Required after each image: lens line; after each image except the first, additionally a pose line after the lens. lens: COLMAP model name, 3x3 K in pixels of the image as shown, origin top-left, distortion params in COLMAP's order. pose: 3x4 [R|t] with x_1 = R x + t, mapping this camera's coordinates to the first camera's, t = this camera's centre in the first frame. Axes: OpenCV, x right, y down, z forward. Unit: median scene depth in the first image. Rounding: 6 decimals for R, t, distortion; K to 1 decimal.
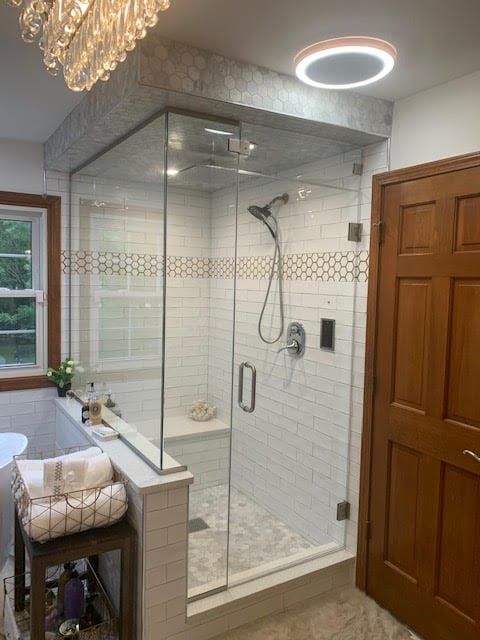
lens RADIAL K [[488.8, 0, 243.3], [0, 488.8, 315.8], [0, 0, 1]] dist [0.042394, -0.045096]
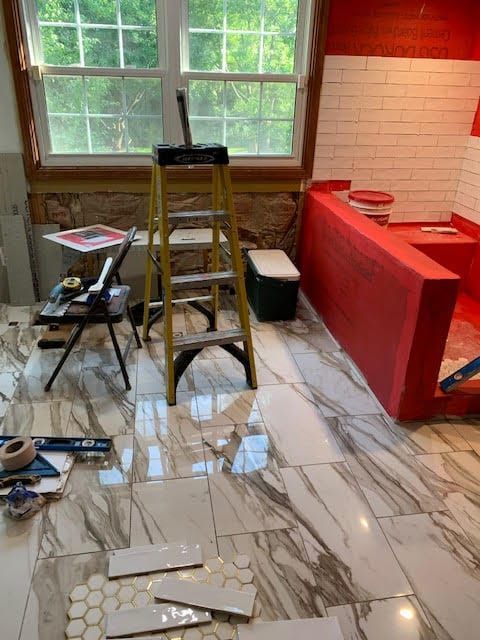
lens RADIAL K [[488.8, 0, 237.8], [0, 488.8, 313.7], [0, 0, 1]] dist [0.042394, -0.045096]
pose [[0.924187, 0.170015, -0.342014, -0.129375], [-0.035929, 0.930192, 0.365310, 0.040795], [0.380247, -0.325327, 0.865780, -0.050922]]
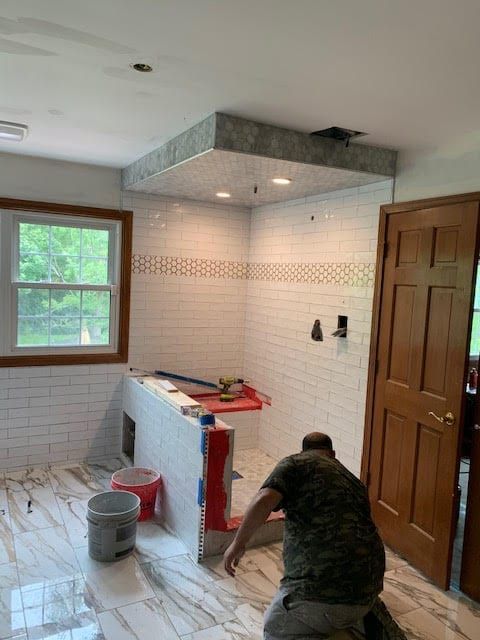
lens RADIAL K [[488.8, 0, 239.7], [0, 488.8, 319.2], [0, 0, 1]] dist [0.042394, -0.045096]
pose [[0.997850, 0.033527, -0.056318, -0.020528], [-0.033002, 0.999403, 0.010223, 0.011852], [0.056627, -0.008343, 0.998361, -0.264191]]
